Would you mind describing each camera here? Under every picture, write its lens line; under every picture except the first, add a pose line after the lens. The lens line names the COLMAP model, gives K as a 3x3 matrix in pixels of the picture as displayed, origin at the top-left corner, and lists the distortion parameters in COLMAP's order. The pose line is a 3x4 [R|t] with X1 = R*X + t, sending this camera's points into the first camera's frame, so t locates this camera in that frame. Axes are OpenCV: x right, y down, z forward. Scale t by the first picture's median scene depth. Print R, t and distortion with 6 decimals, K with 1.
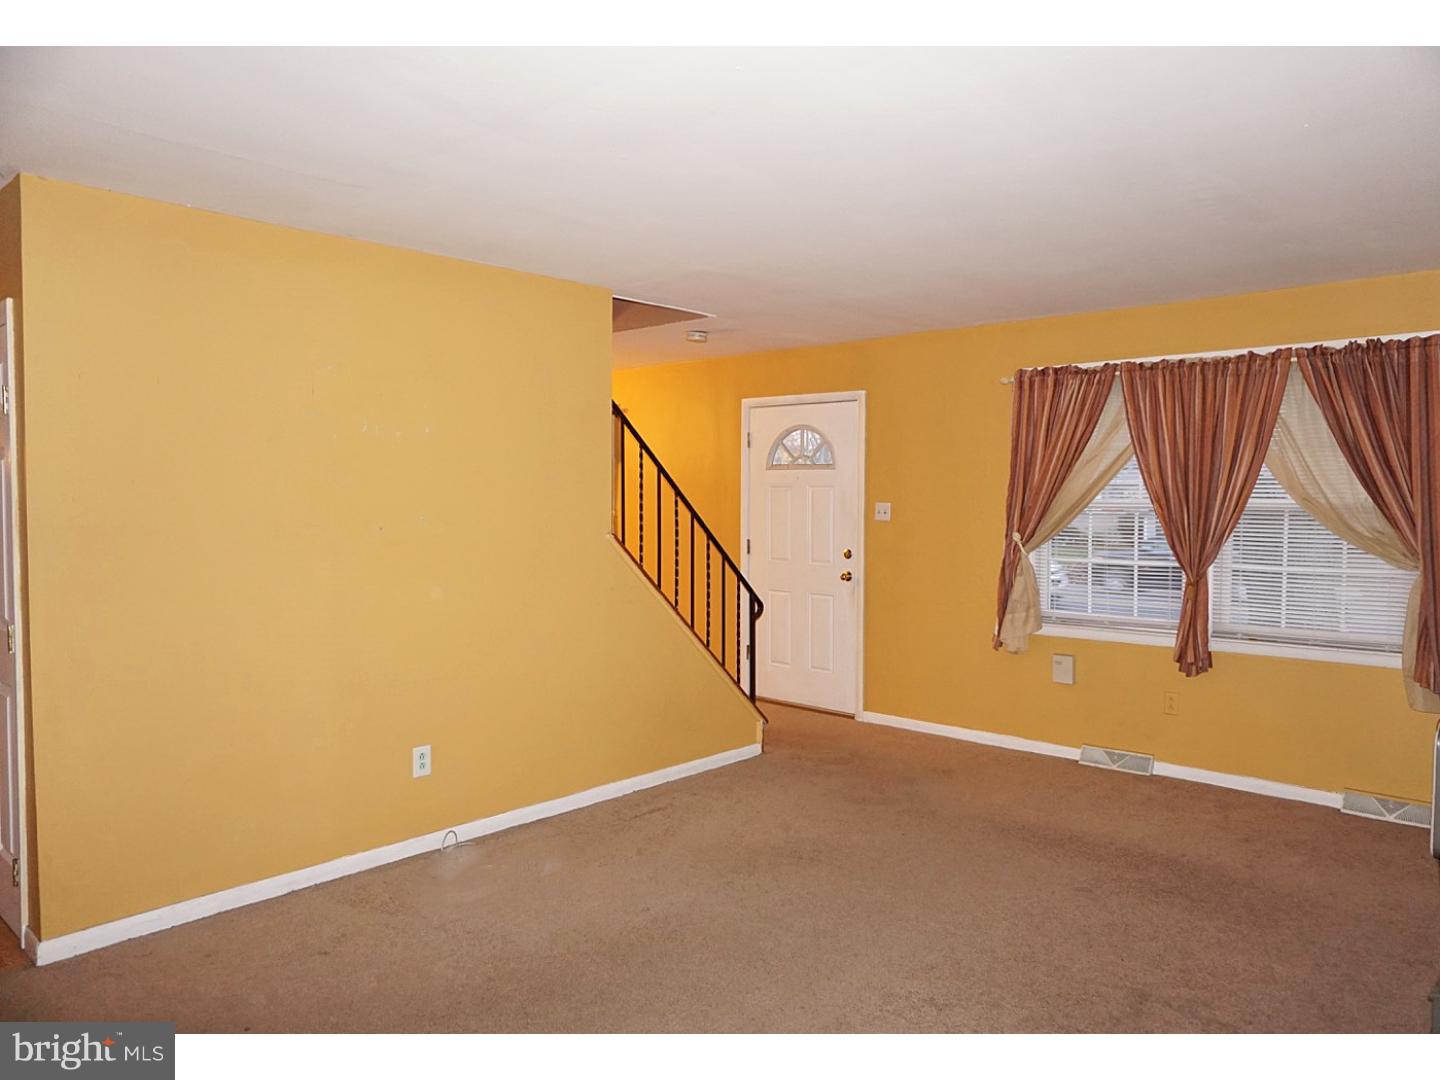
lens RADIAL K [[986.0, 0, 743.6], [0, 986.0, 534.3], [0, 0, 1]] dist [-0.044401, 0.033793]
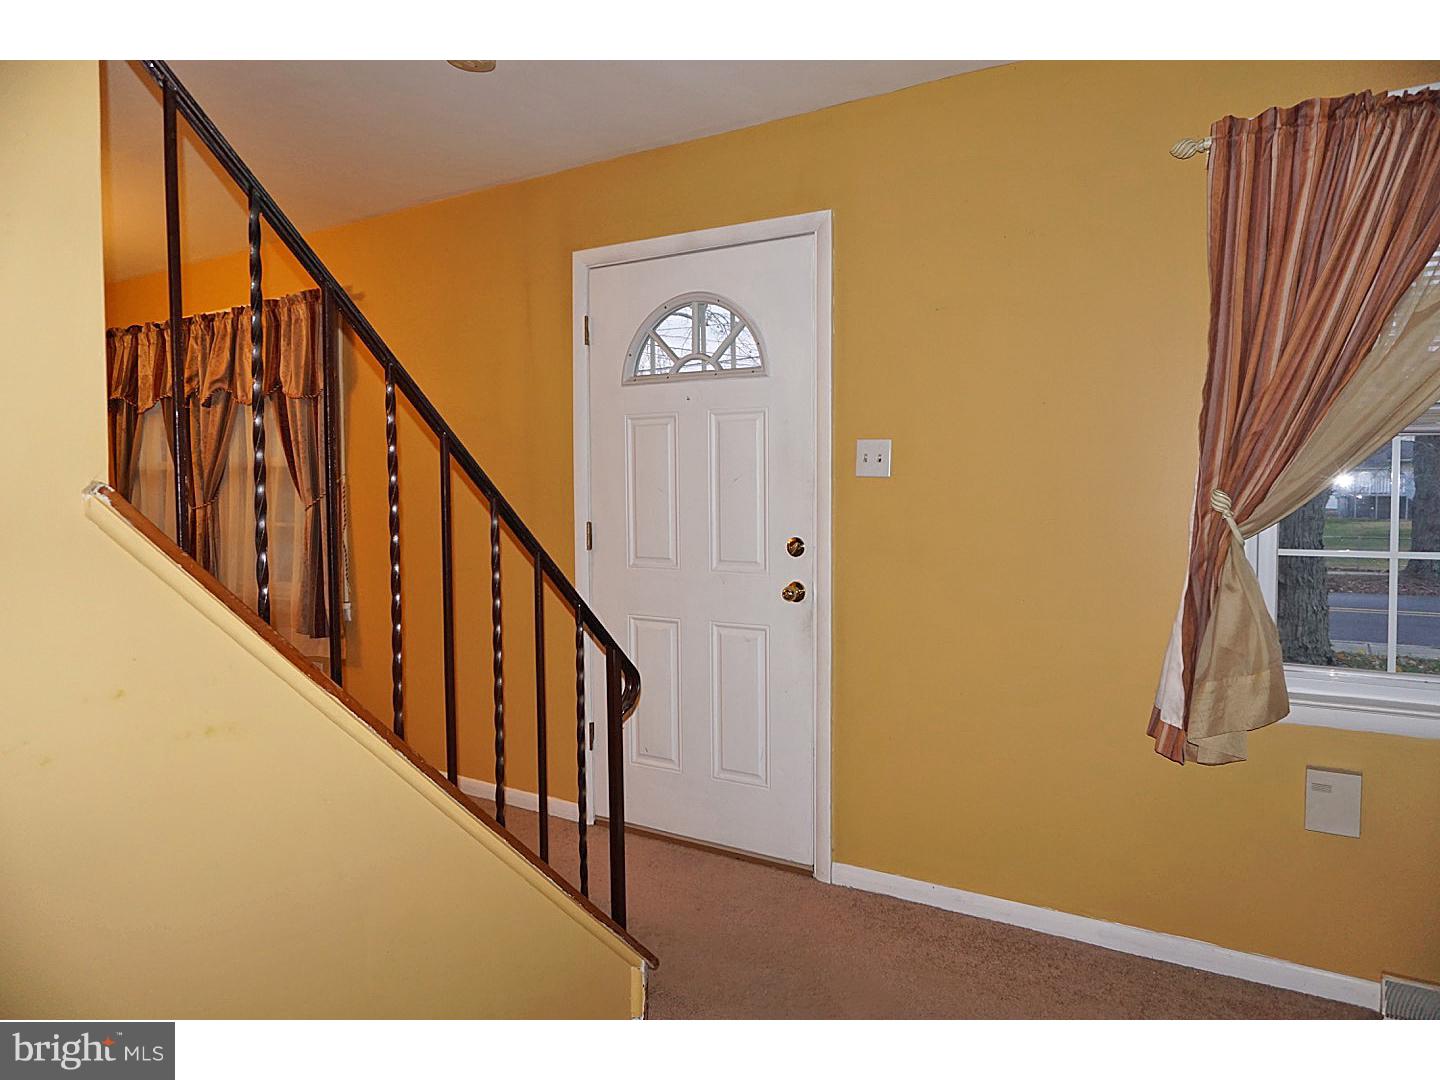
lens RADIAL K [[955.2, 0, 720.9], [0, 955.2, 538.2], [0, 0, 1]] dist [-0.048970, 0.031630]
pose [[0.986609, -0.017492, 0.162162, -0.010537], [0.015197, 0.999766, 0.015384, 0.008899], [-0.162393, -0.012714, 0.986644, 0.628859]]
